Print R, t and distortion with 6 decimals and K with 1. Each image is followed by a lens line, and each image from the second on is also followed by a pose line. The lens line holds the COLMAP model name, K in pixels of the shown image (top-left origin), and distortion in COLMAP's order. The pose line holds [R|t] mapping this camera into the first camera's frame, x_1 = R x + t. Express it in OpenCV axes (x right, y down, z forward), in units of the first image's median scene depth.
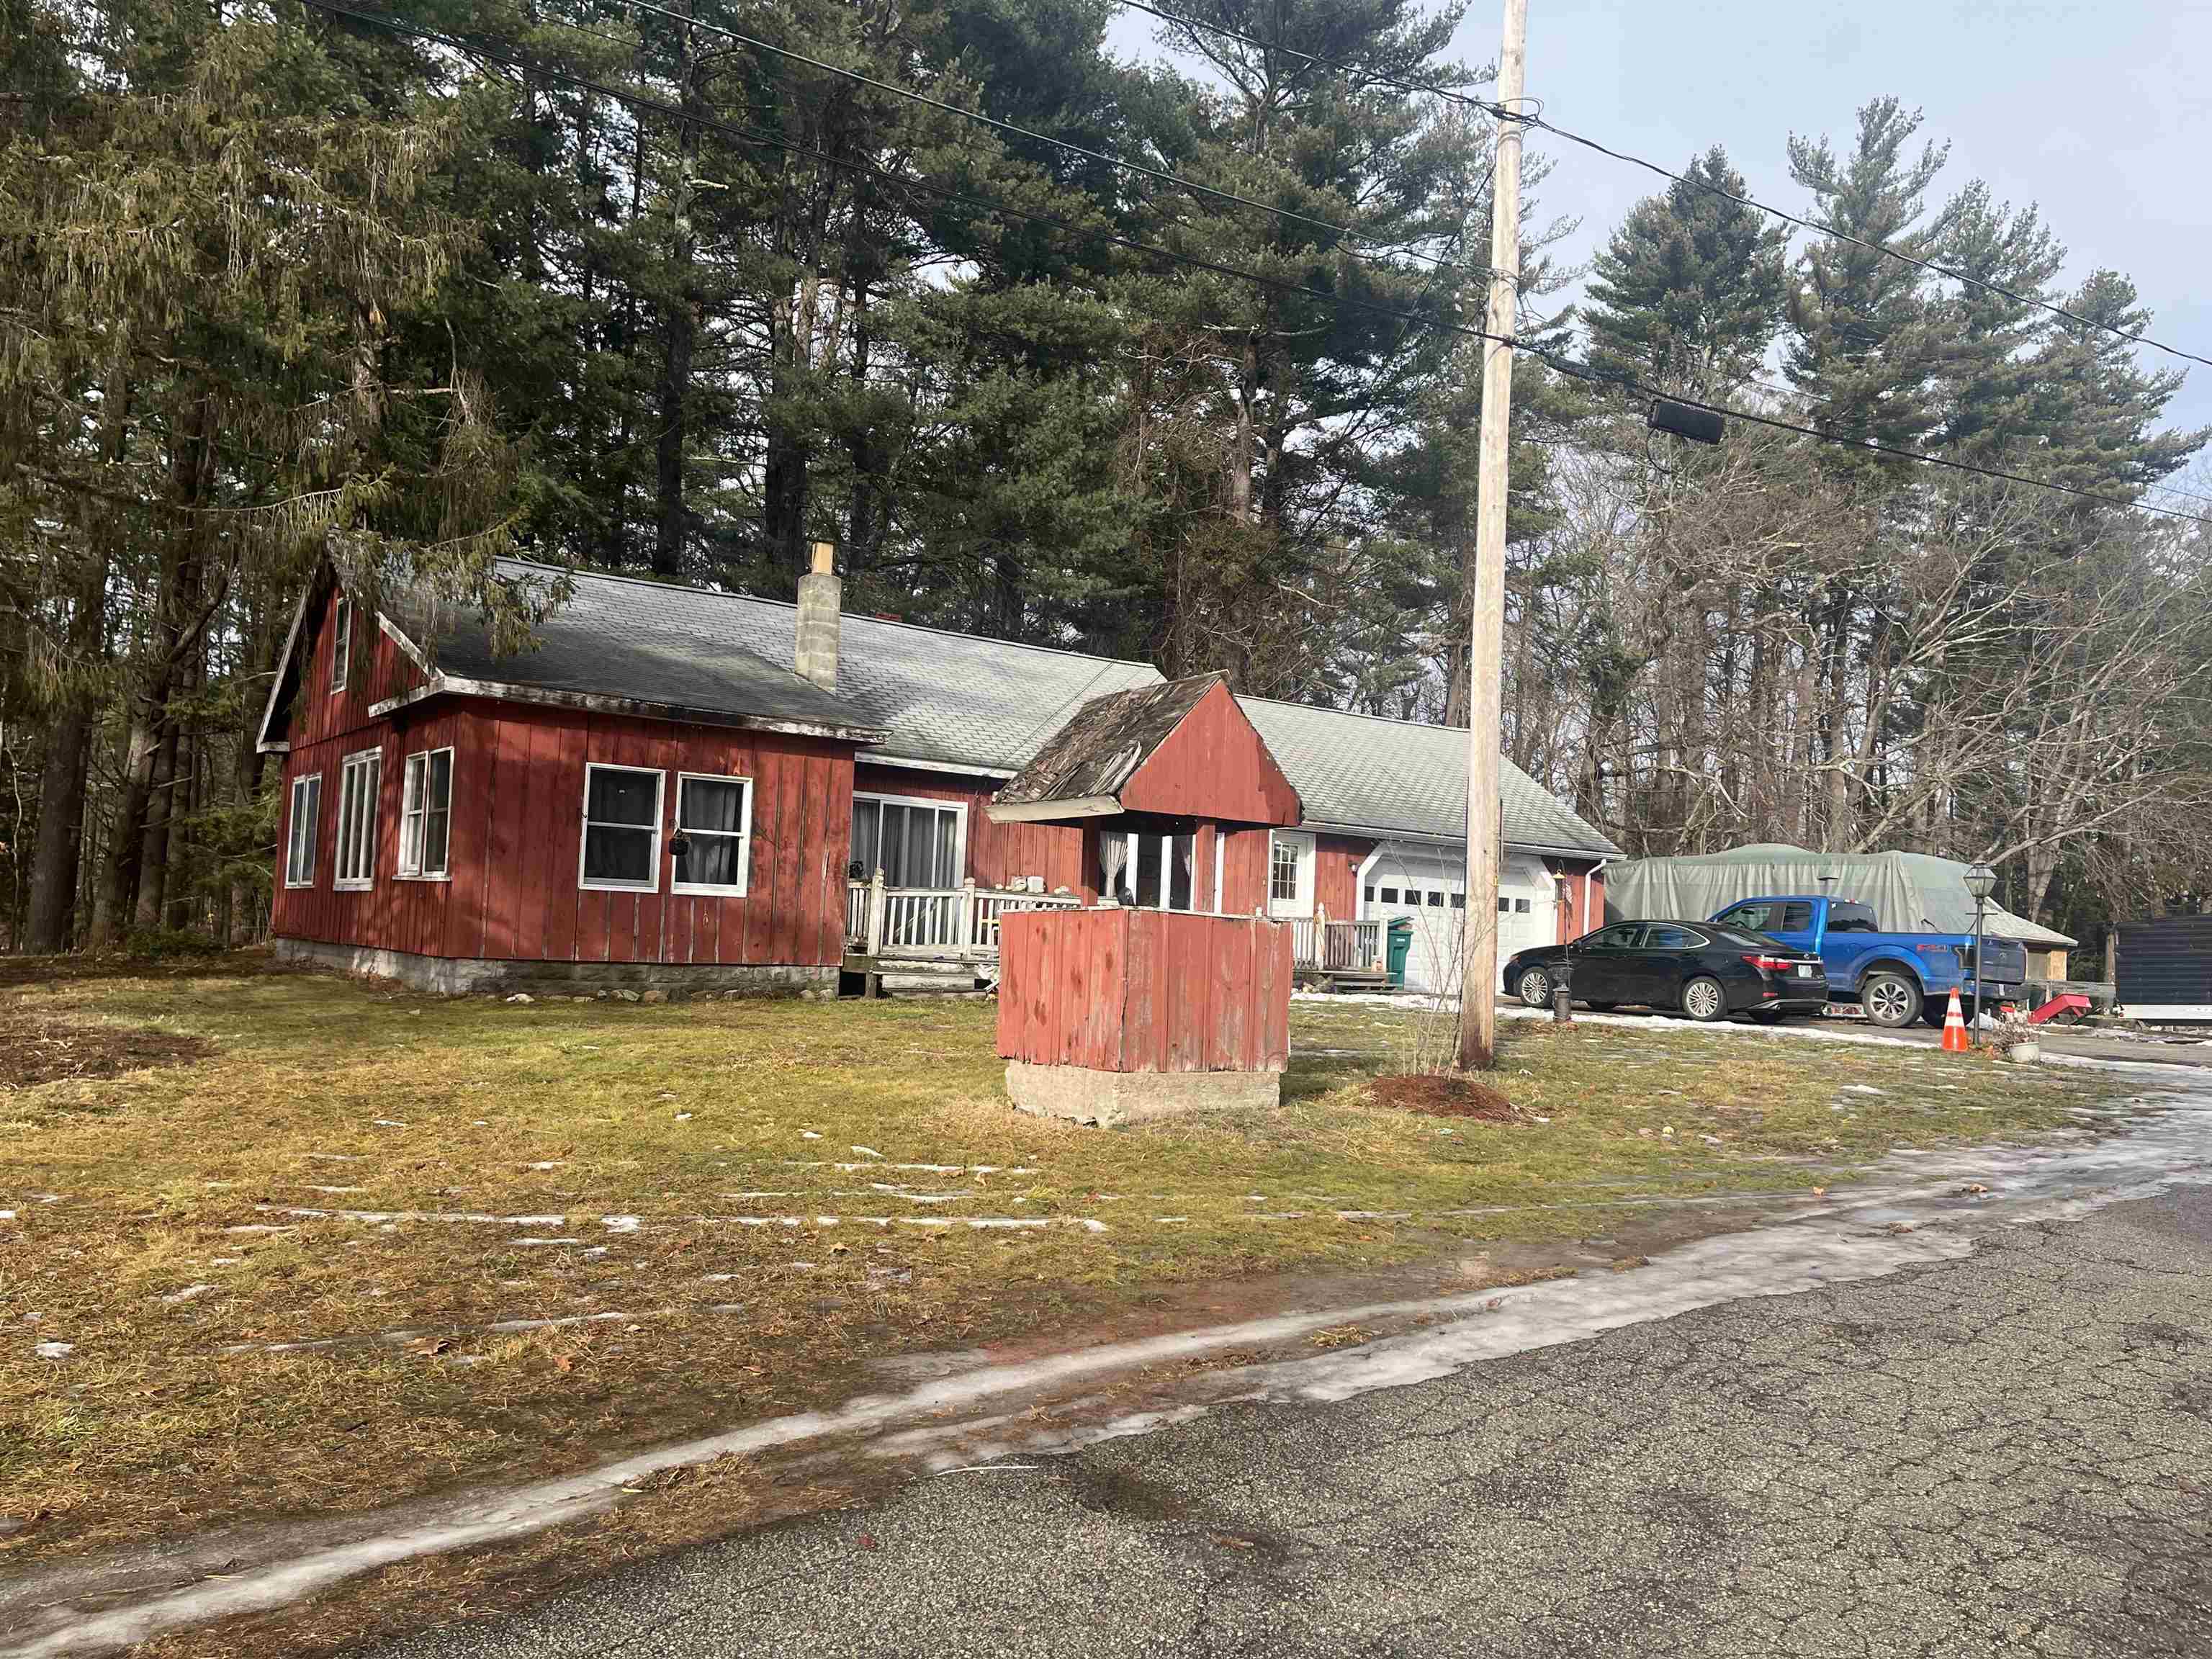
lens RADIAL K [[1665.7, 0, 1106.0], [0, 1665.7, 829.5], [0, 0, 1]] dist [0.064388, -0.066534]
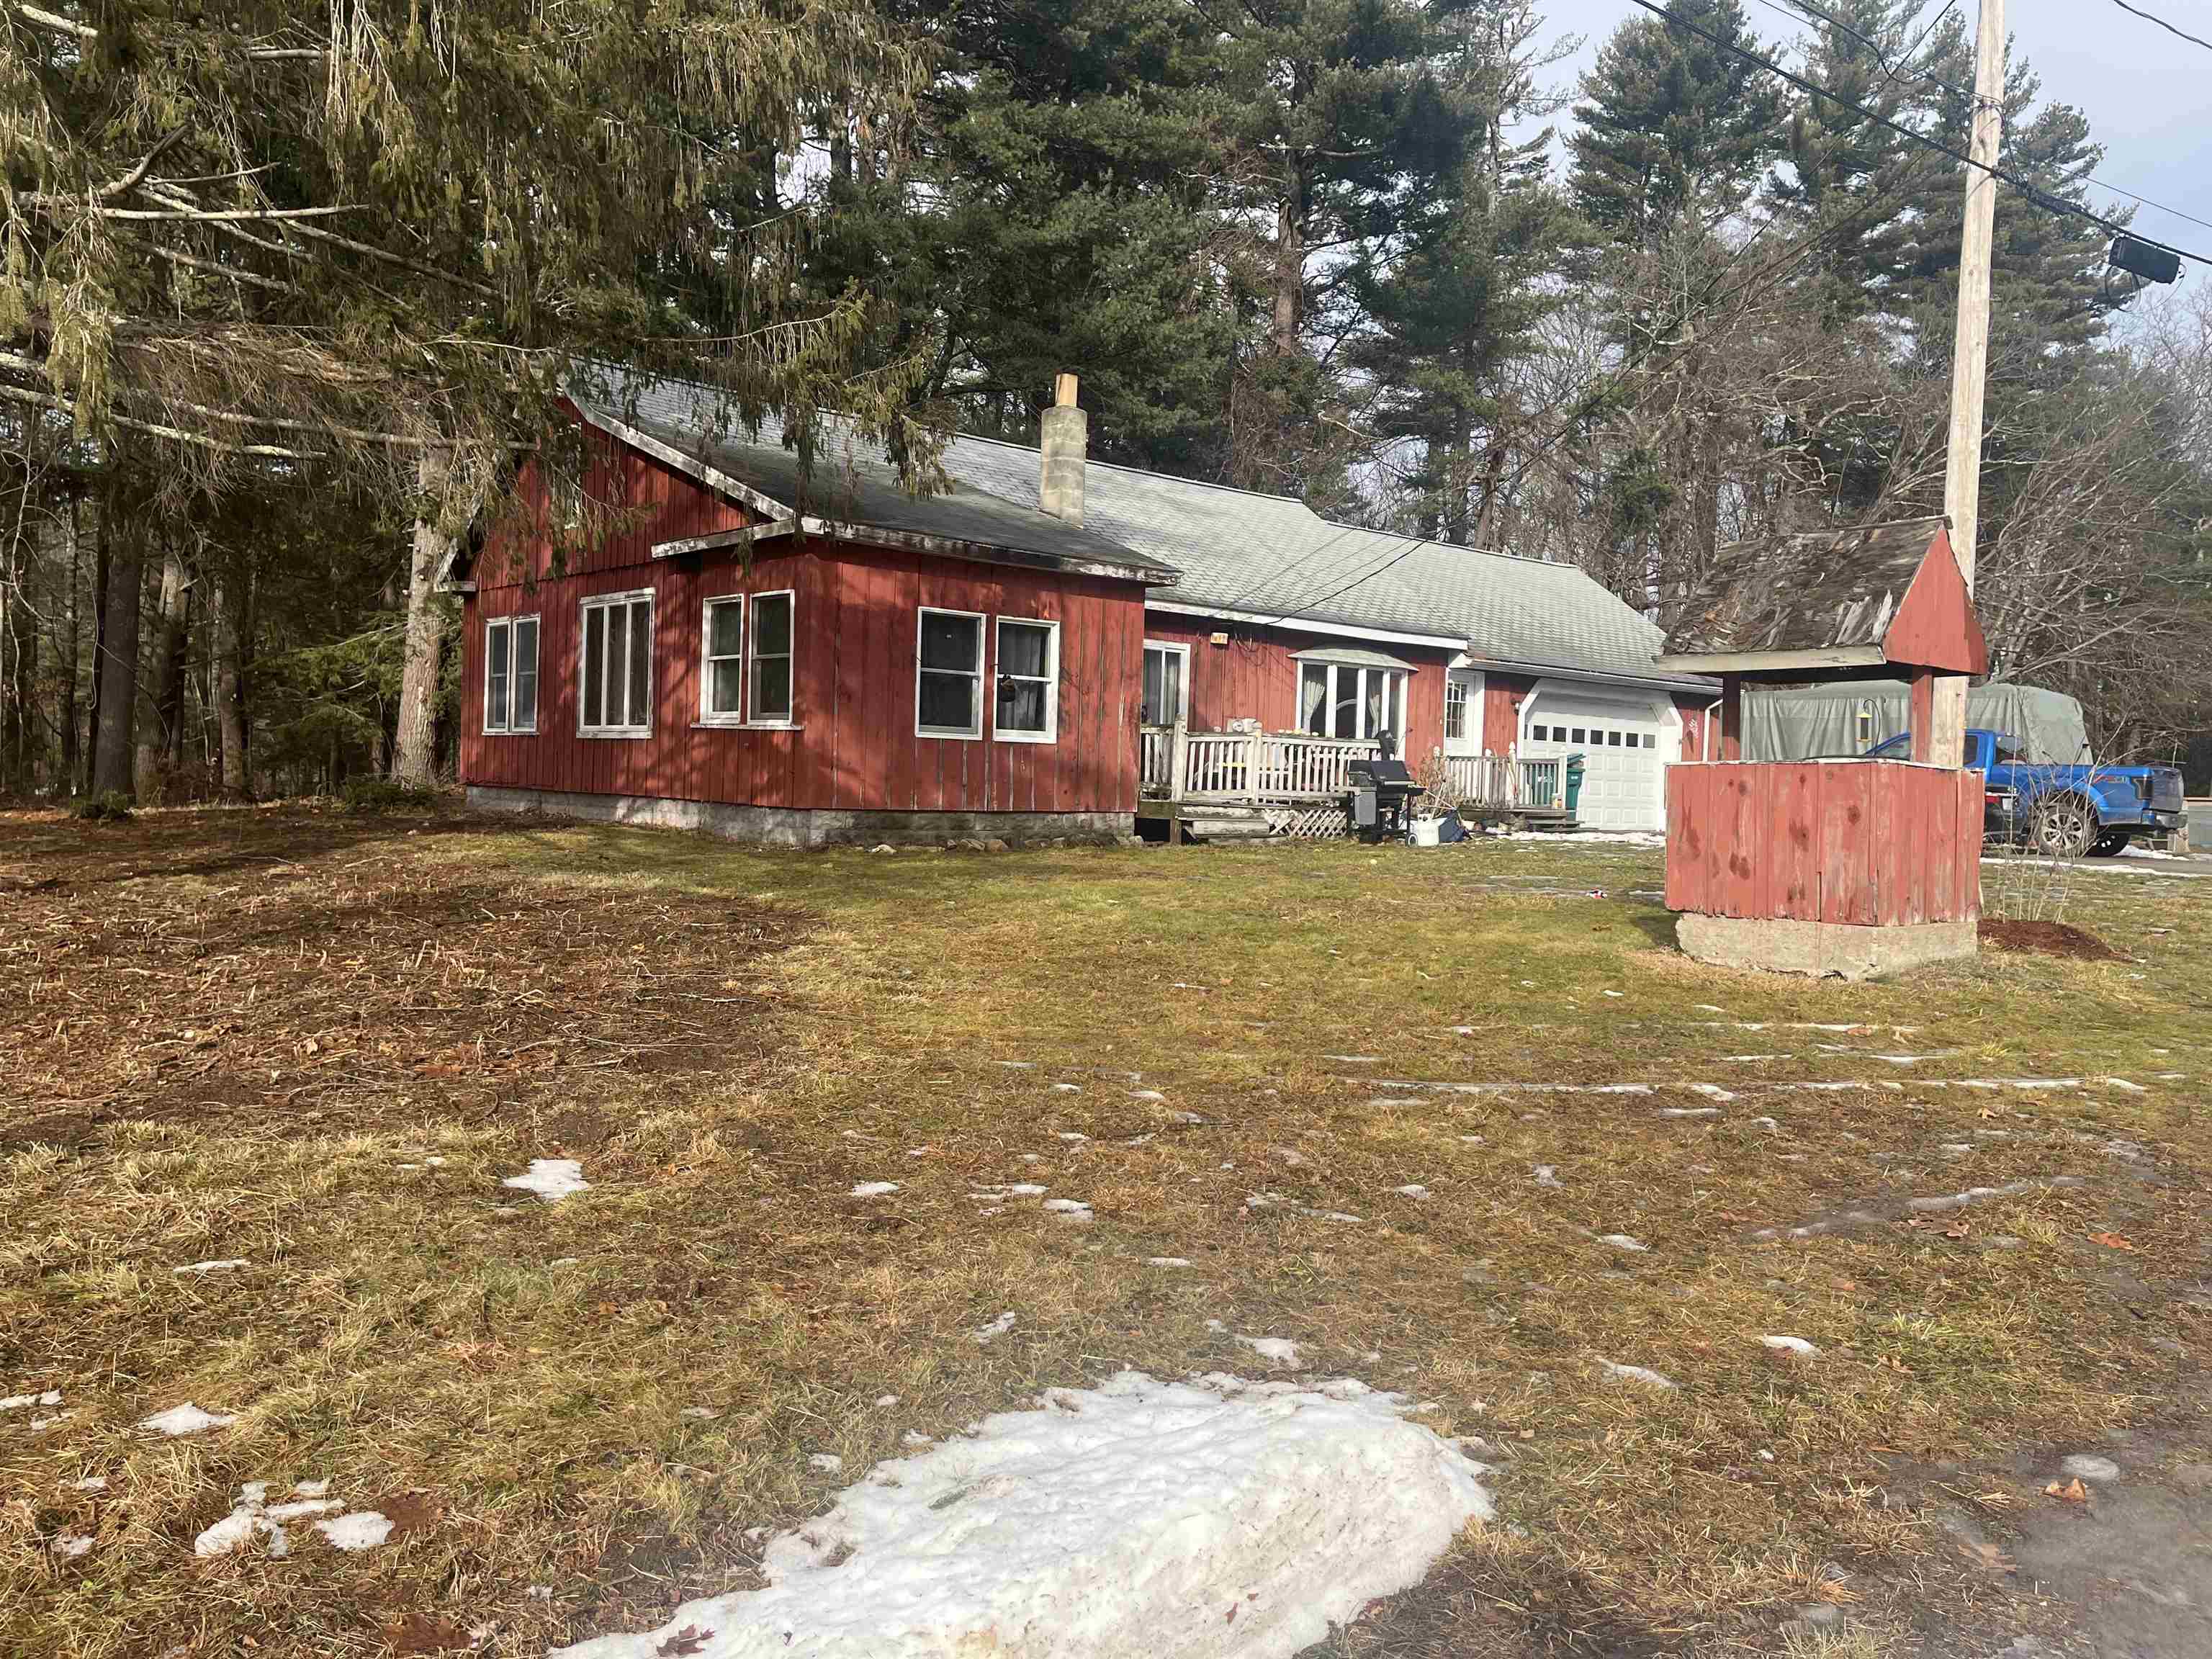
lens RADIAL K [[1665.1, 0, 1130.3], [0, 1665.1, 796.6], [0, 0, 1]] dist [0.088364, -0.110246]
pose [[0.996932, -0.010619, 0.077547, -0.230010], [0.004379, 0.996769, 0.080199, -0.006299], [-0.078148, -0.079614, 0.993758, 0.018987]]
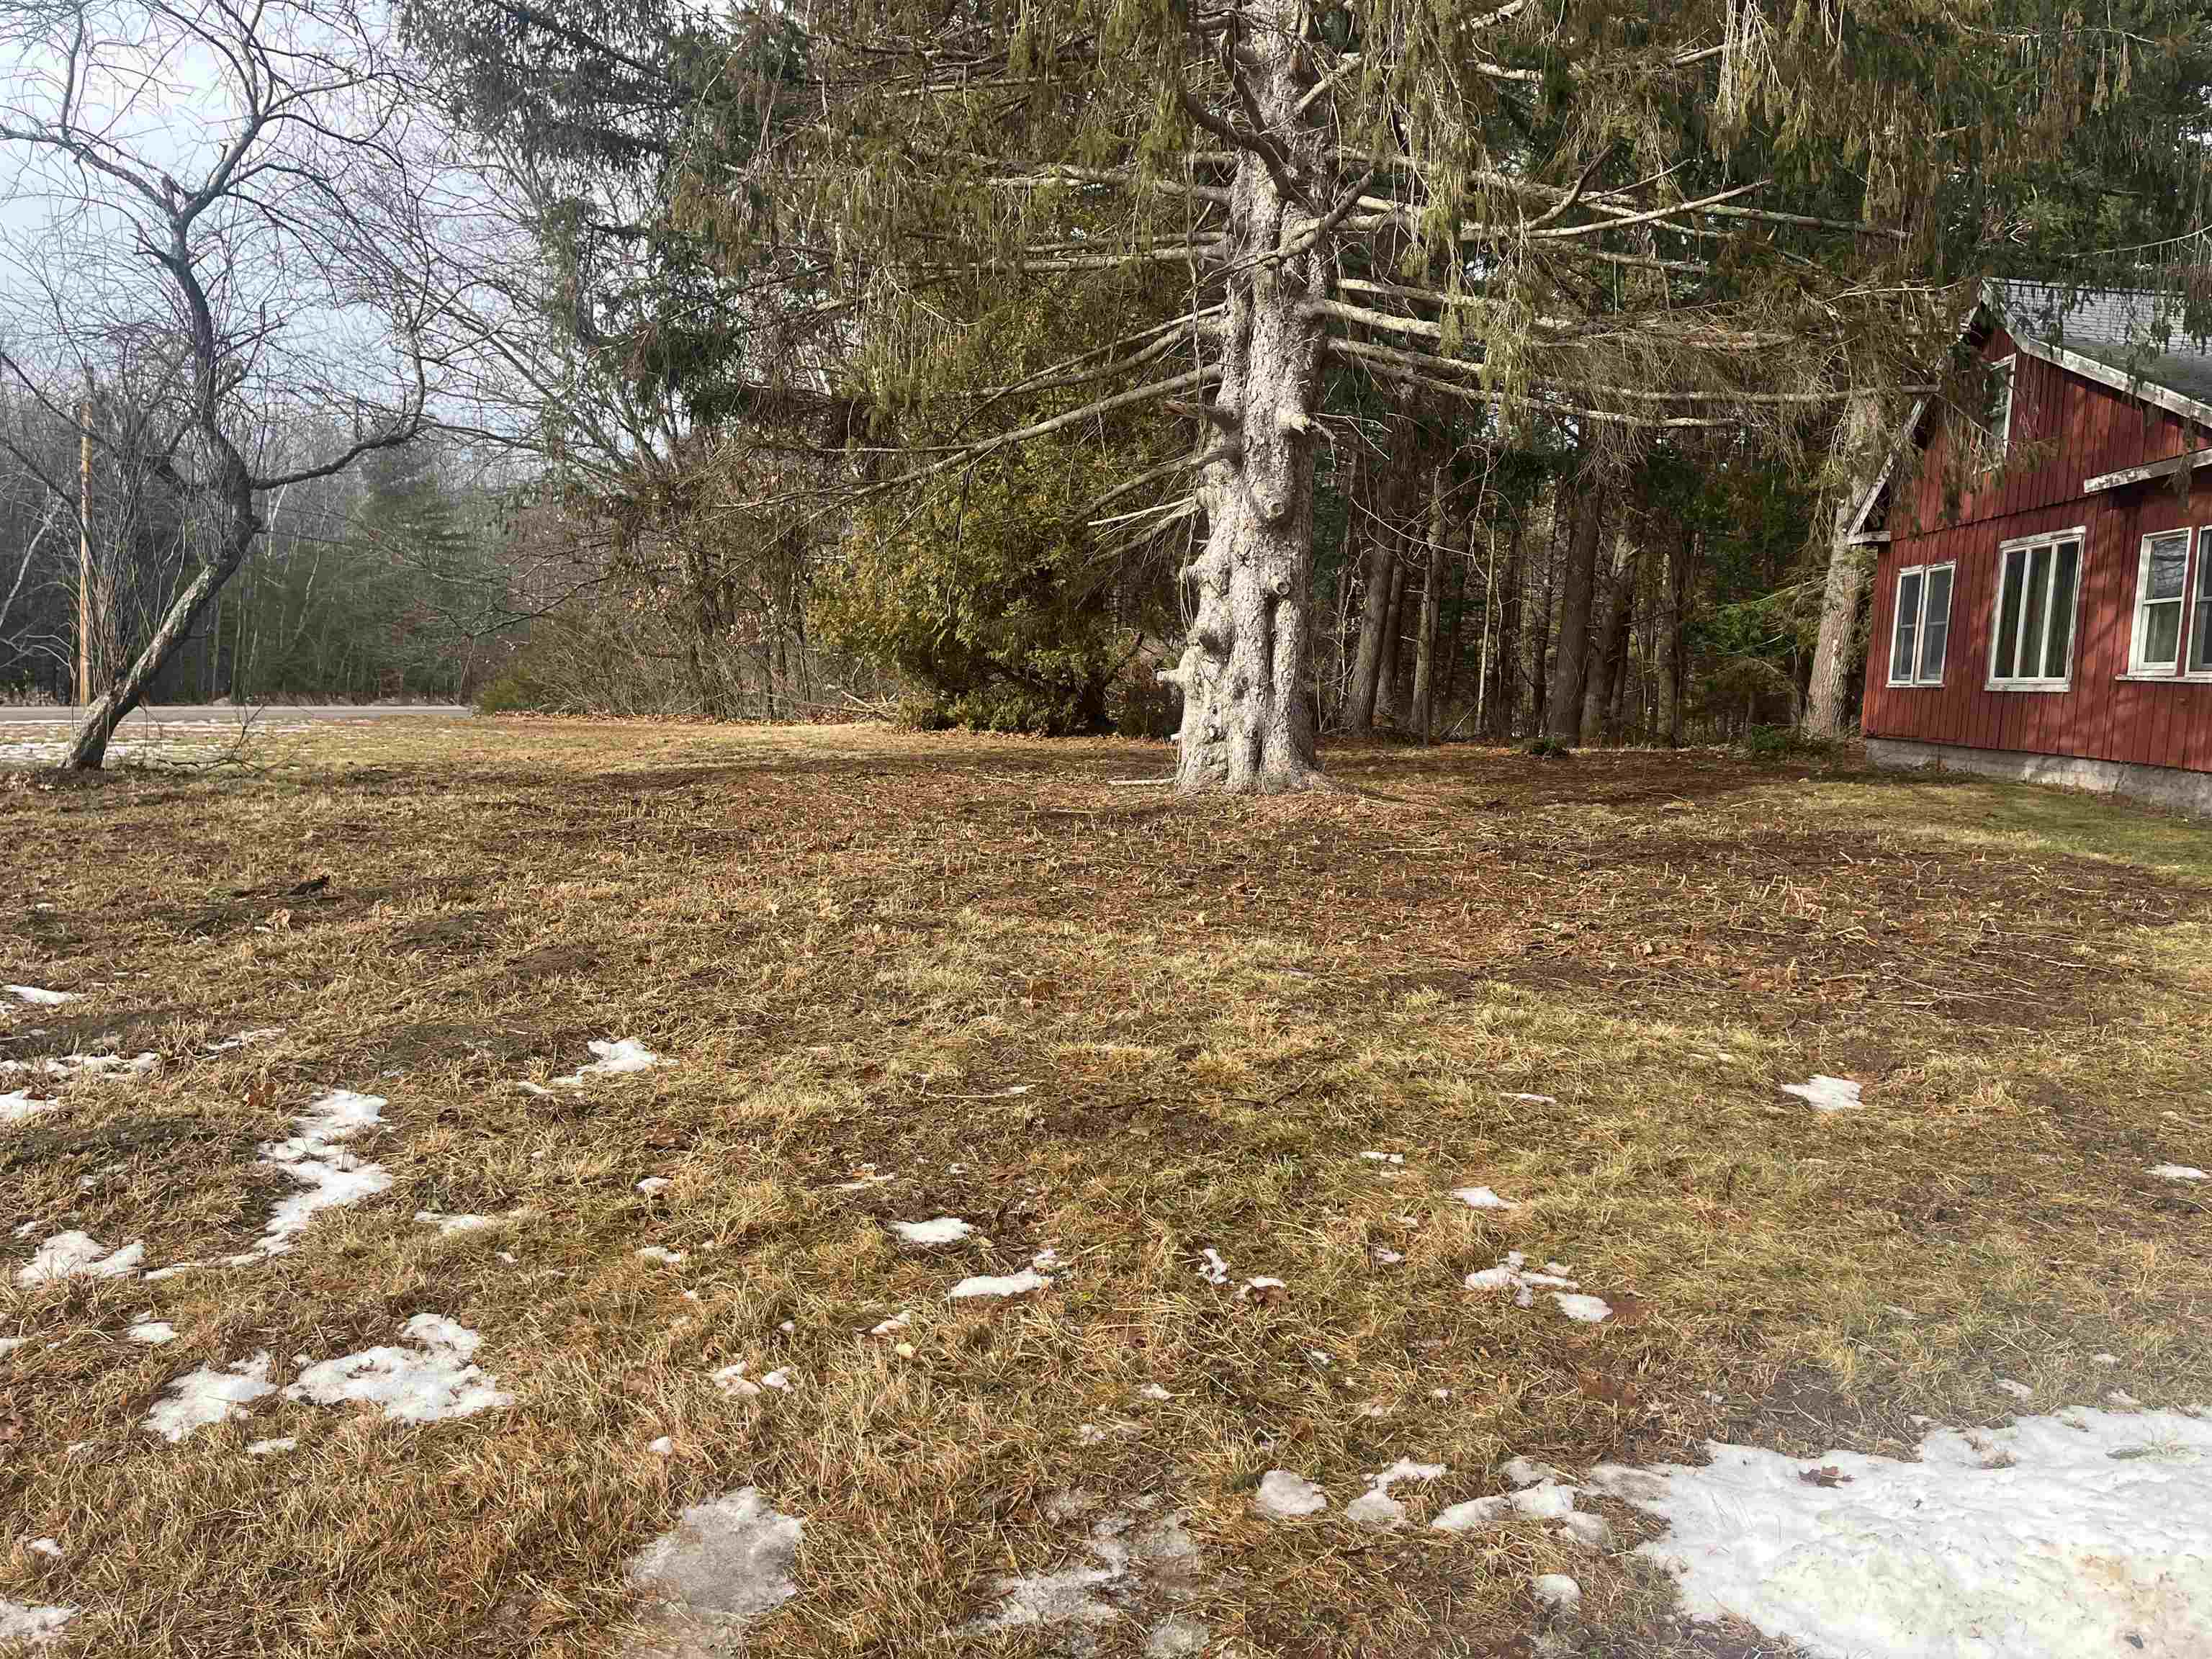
lens RADIAL K [[1665.1, 0, 1130.3], [0, 1665.1, 796.6], [0, 0, 1]] dist [0.088364, -0.110246]
pose [[0.750659, 0.049040, -0.658867, -0.211404], [0.019803, 0.995123, 0.096629, -0.004577], [0.660393, -0.085583, 0.746027, 0.006741]]
